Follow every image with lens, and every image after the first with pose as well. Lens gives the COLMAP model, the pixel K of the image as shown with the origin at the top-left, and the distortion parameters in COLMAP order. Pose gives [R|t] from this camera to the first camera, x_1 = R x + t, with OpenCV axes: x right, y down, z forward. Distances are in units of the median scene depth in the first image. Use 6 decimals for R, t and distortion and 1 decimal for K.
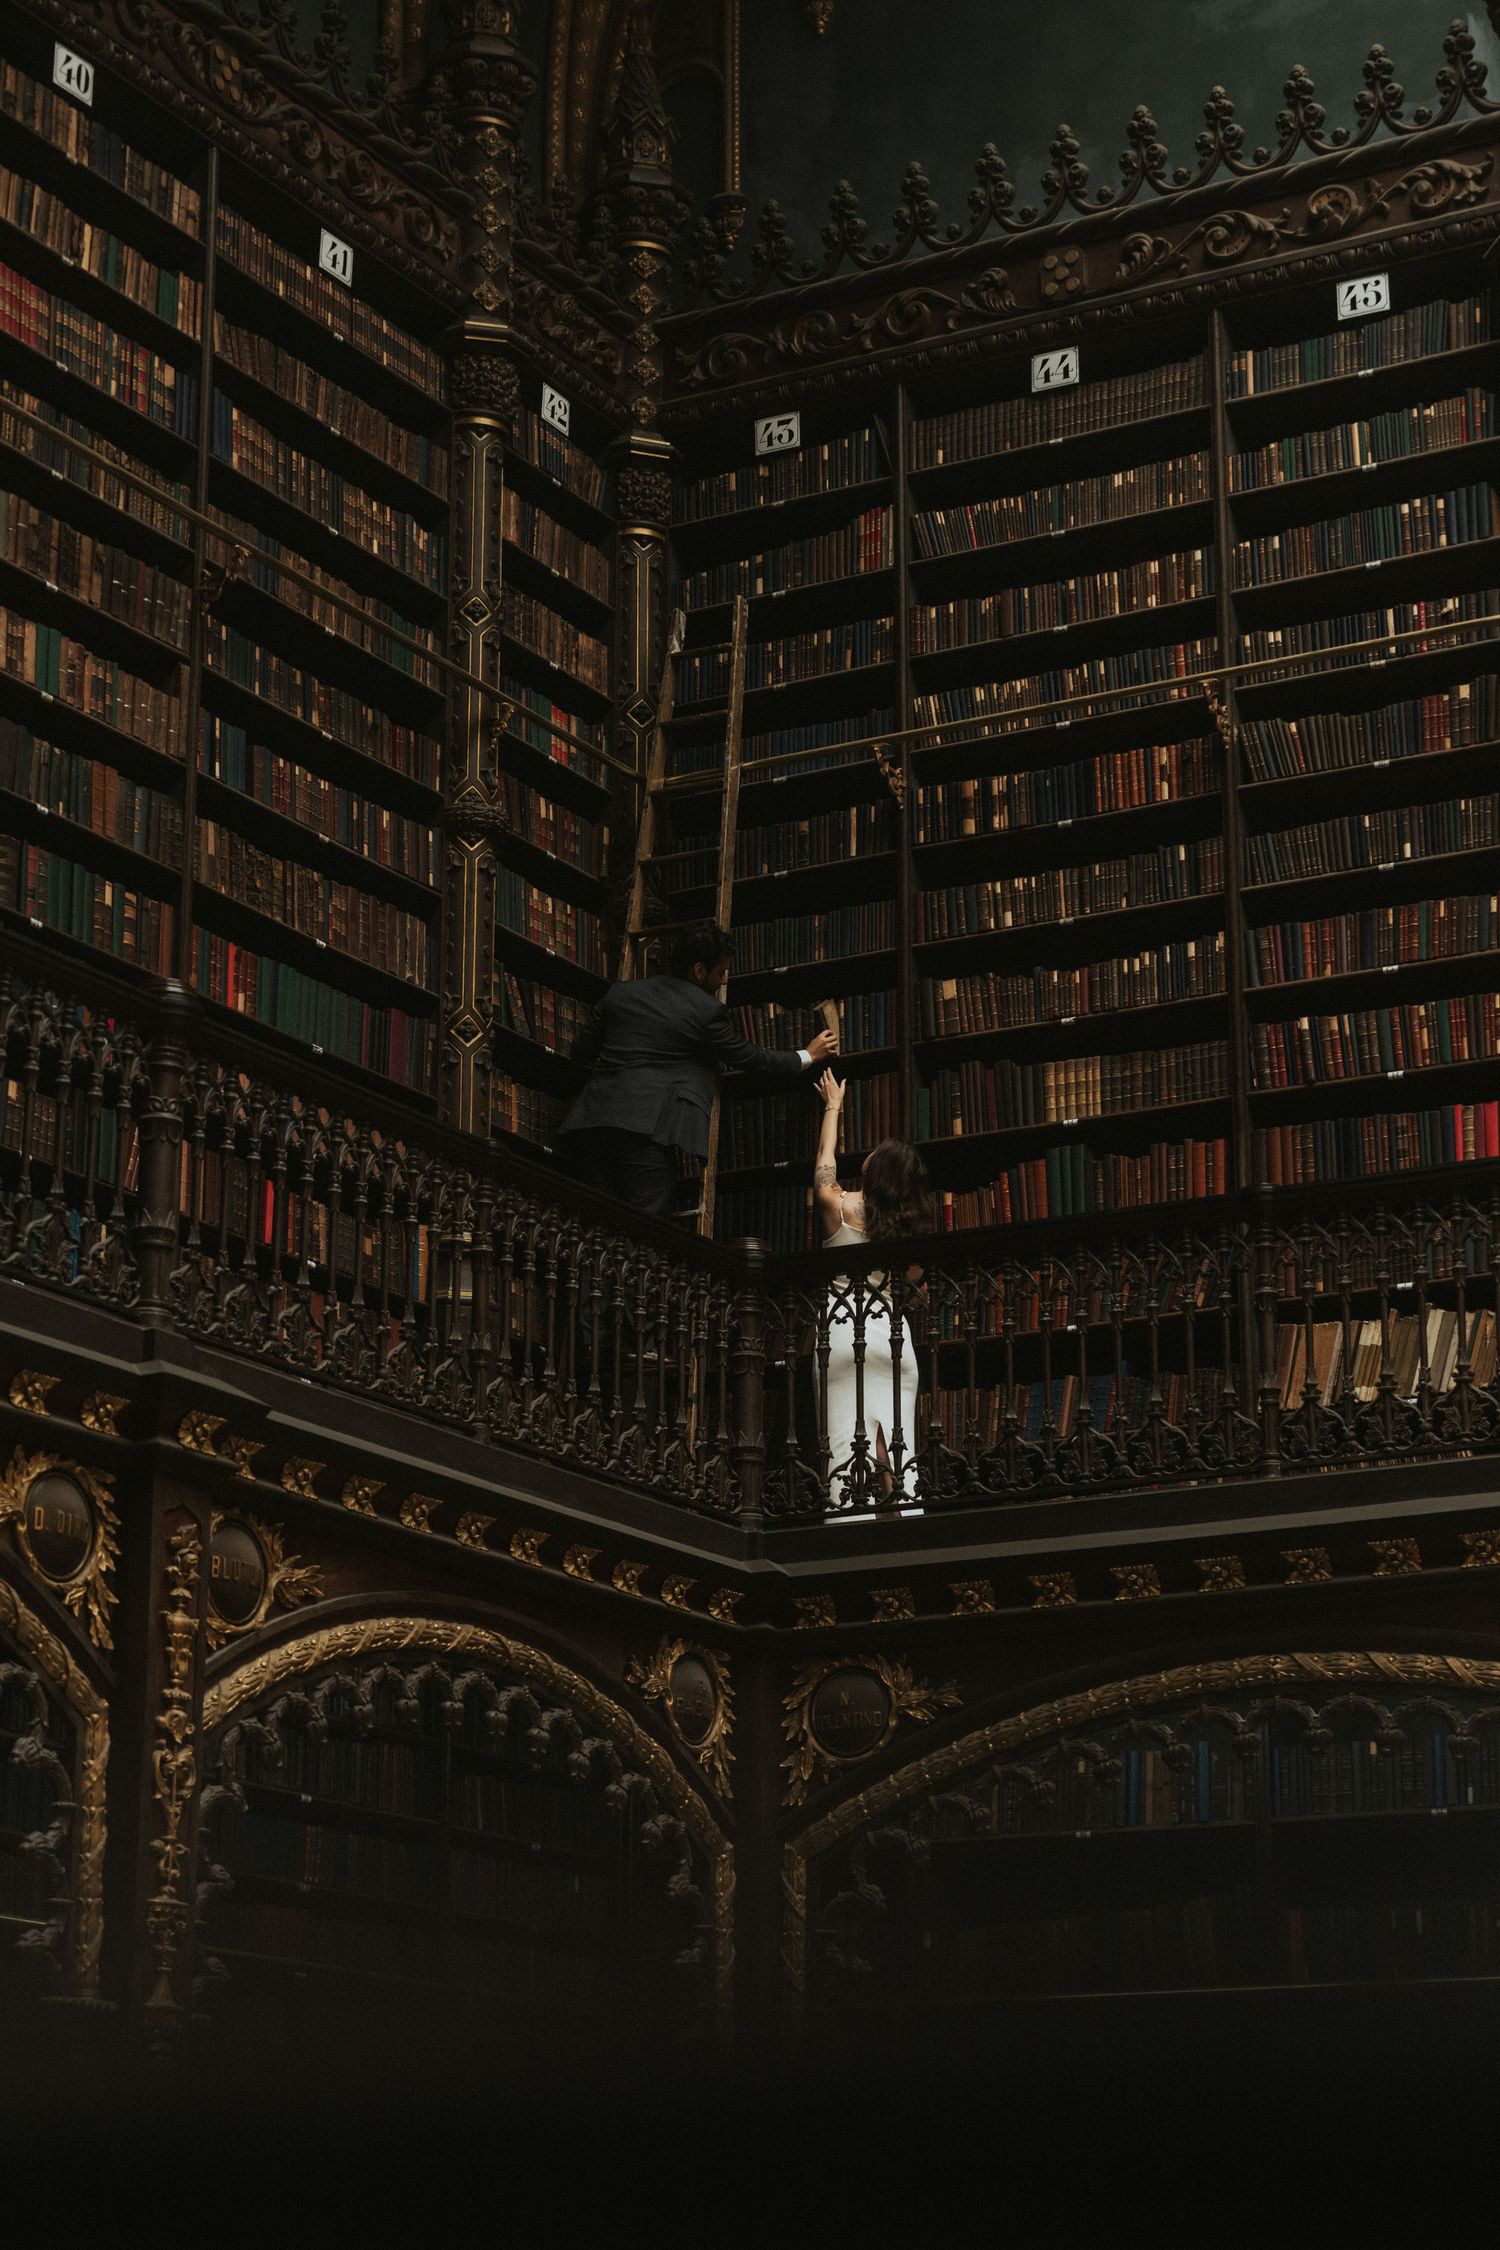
lens RADIAL K [[4565.2, 0, 748.1], [0, 4565.2, 1113.4], [0, 0, 1]] dist [0.021255, 0.000000]
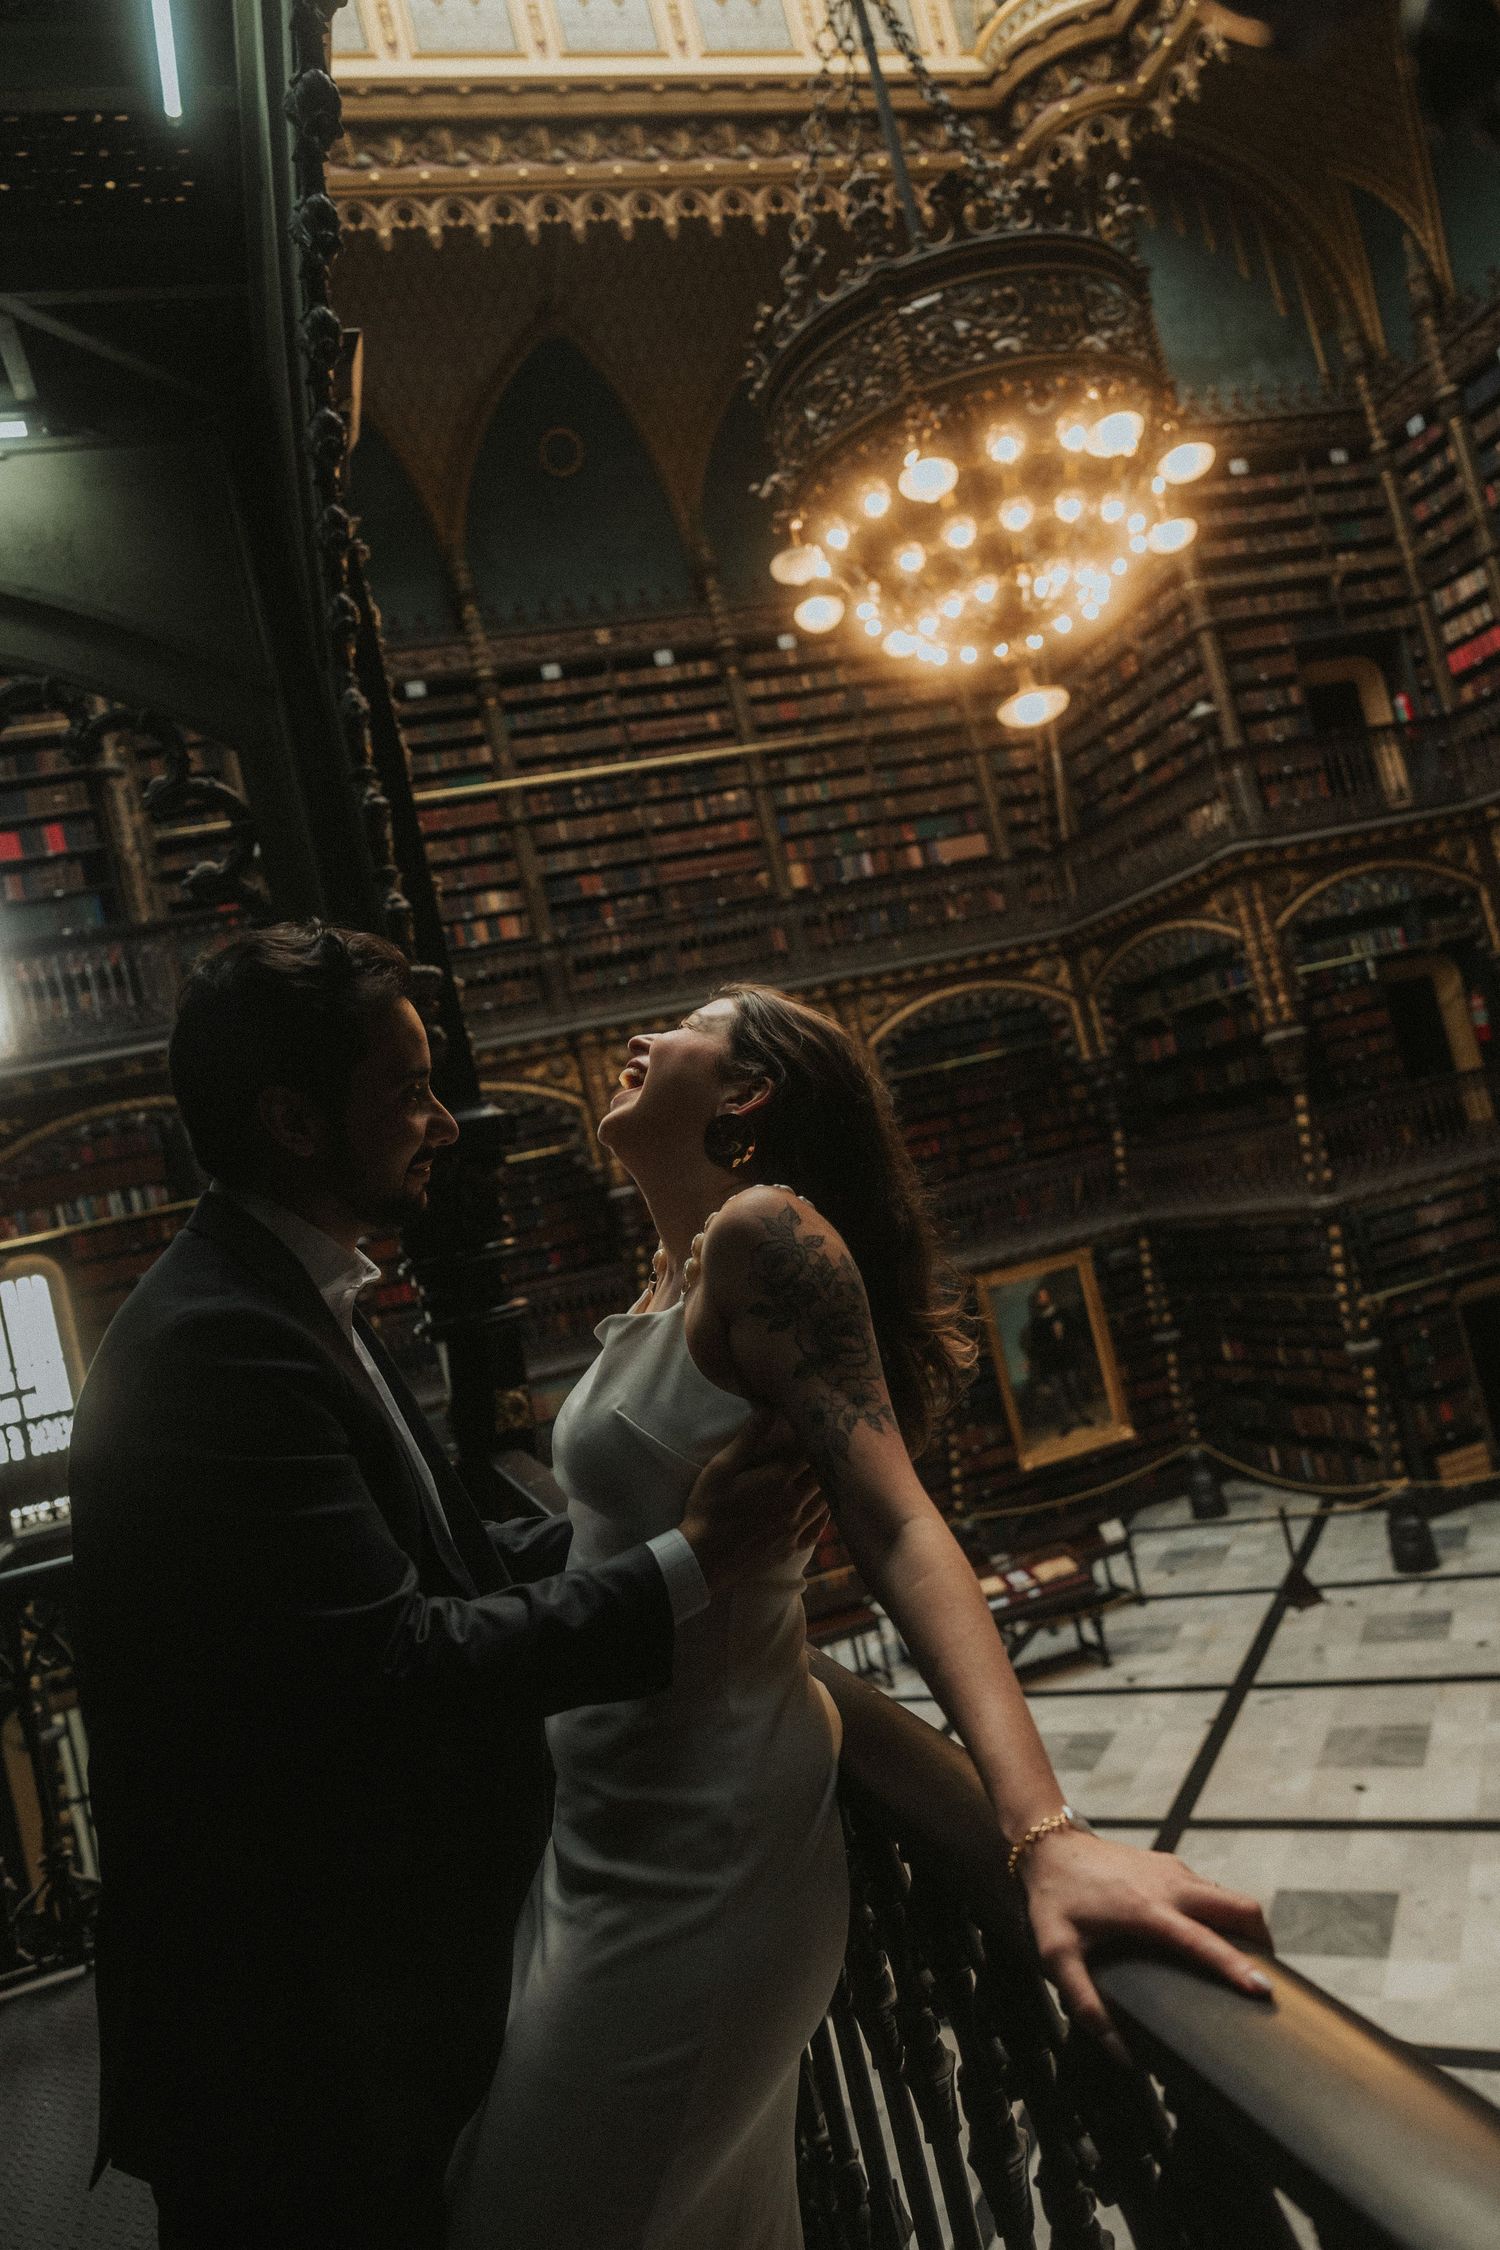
lens RADIAL K [[1613.2, 0, 763.8], [0, 1613.2, 1107.5], [0, 0, 1]] dist [0.028269, 0.005250]
pose [[0.688642, -0.199778, -0.697037, 0.759414], [0.413401, 0.897930, 0.151067, -0.080184], [0.595711, -0.392187, 0.700941, -0.183434]]
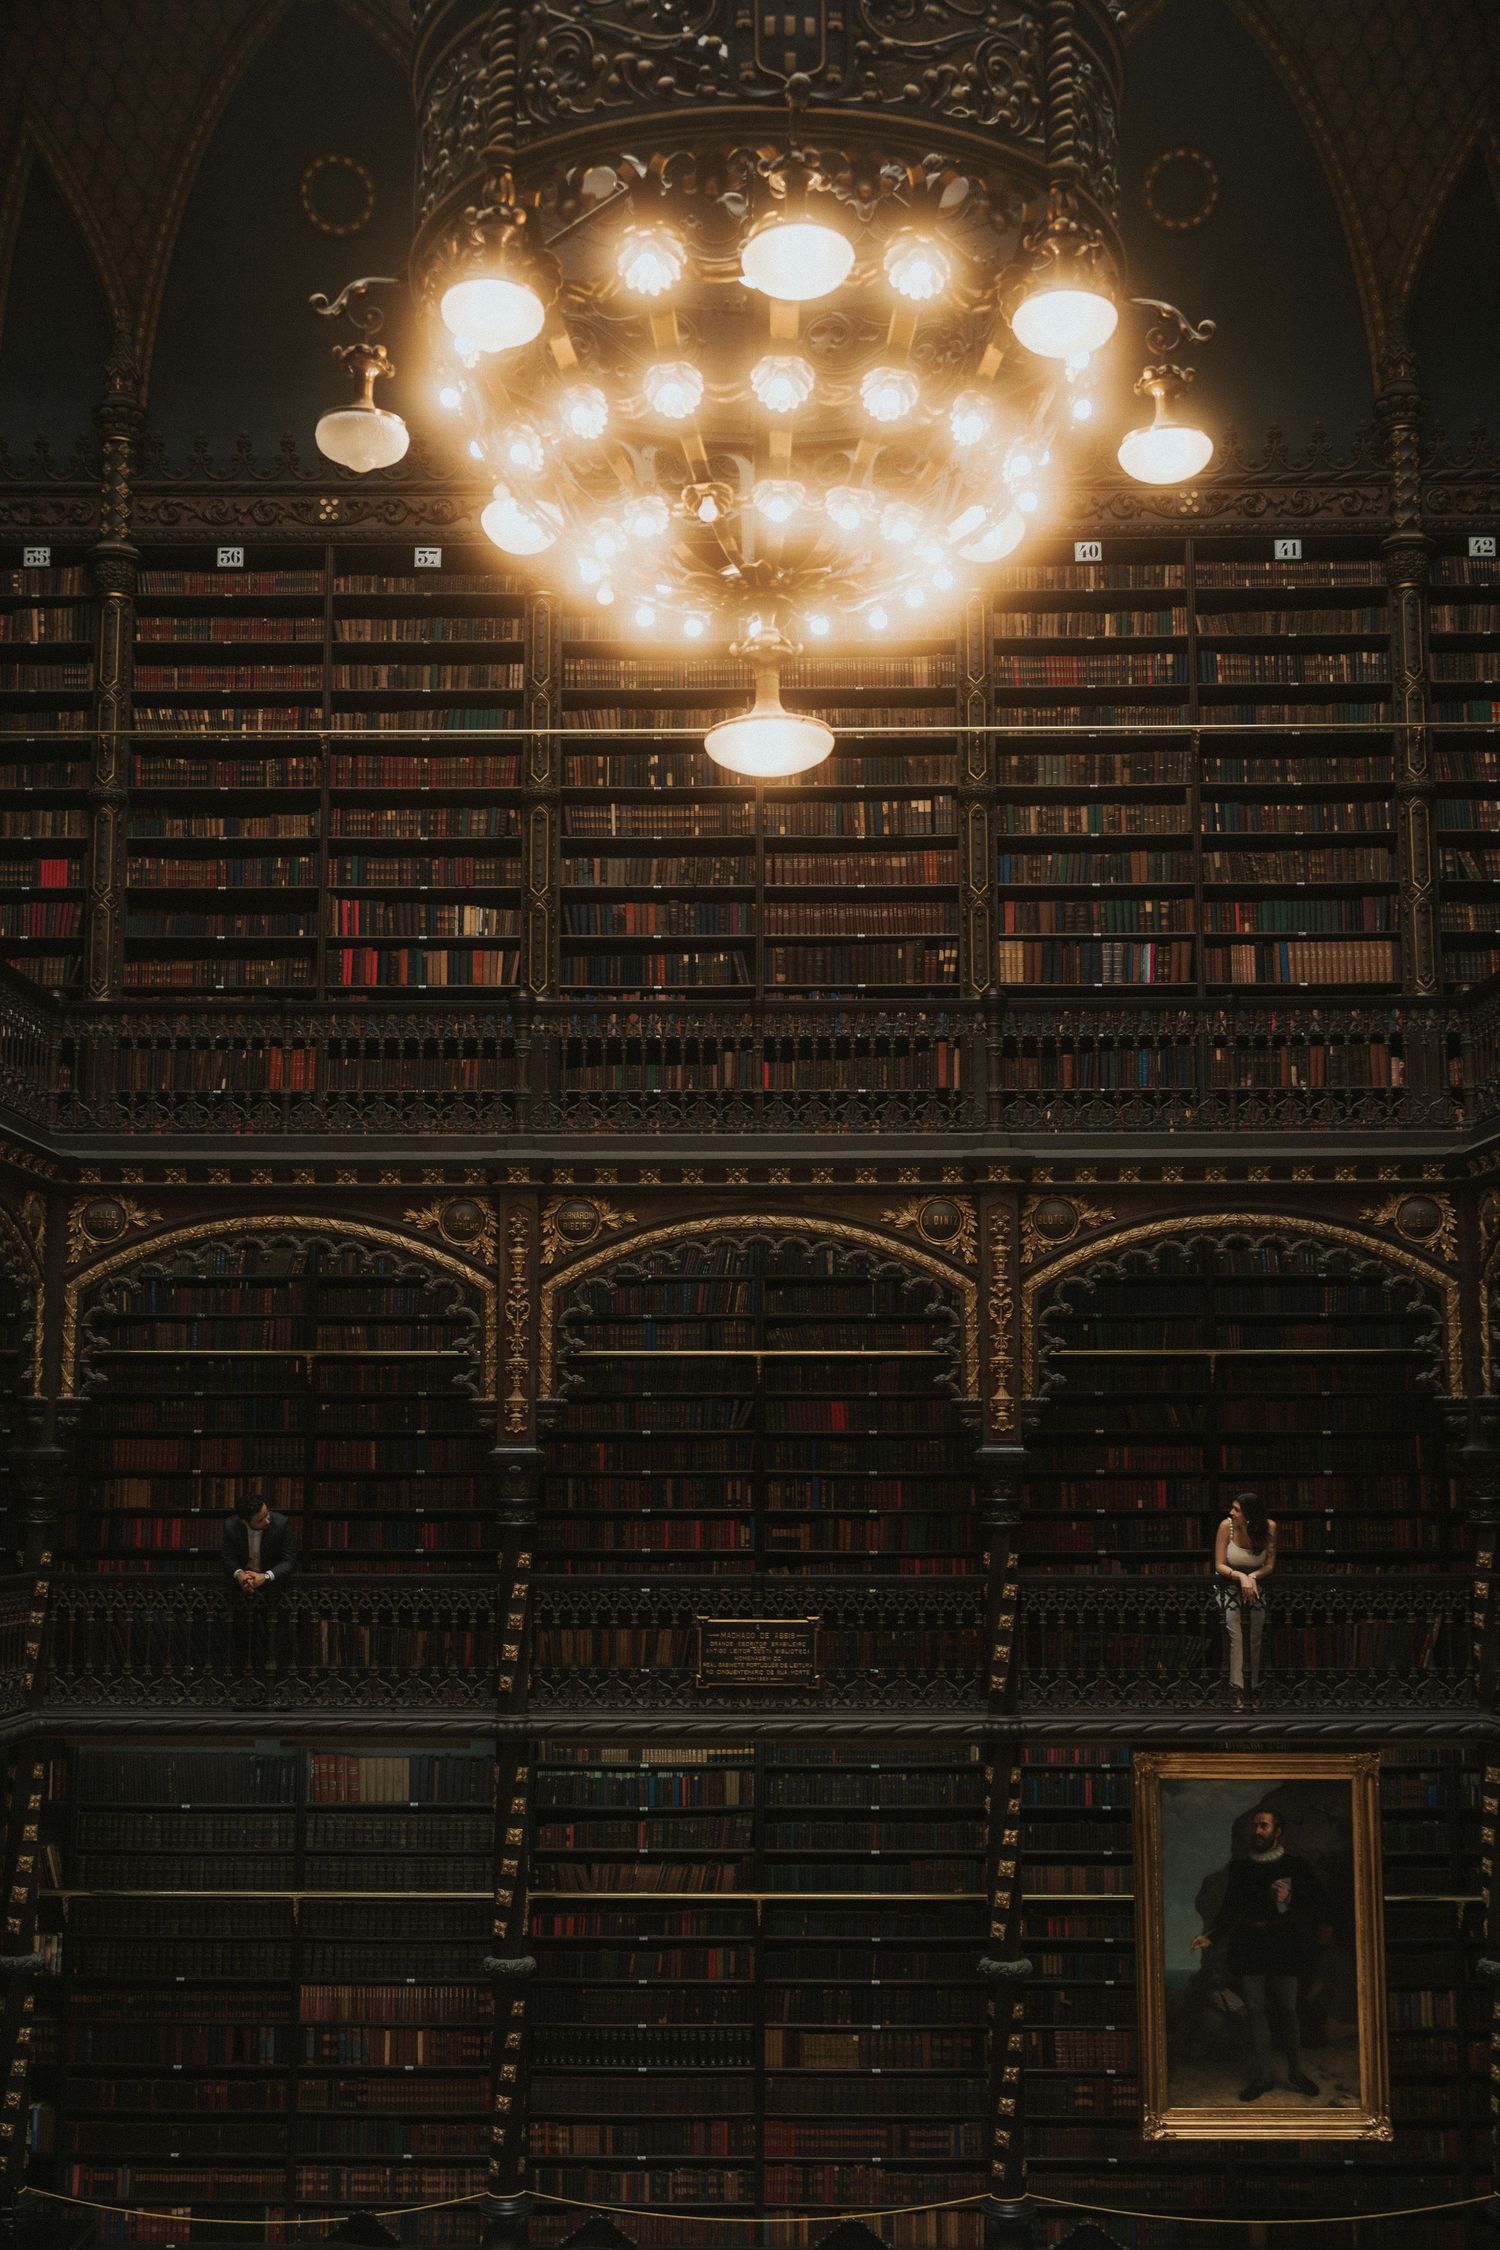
lens RADIAL K [[2762.1, 0, 780.1], [0, 2762.1, 1096.0], [0, 0, 1]] dist [0.037292, 0.000000]
pose [[0.476949, -0.132600, -0.868871, 0.946433], [0.251957, 0.967693, -0.009375, 0.010340], [0.842043, -0.214446, 0.494950, 0.126084]]
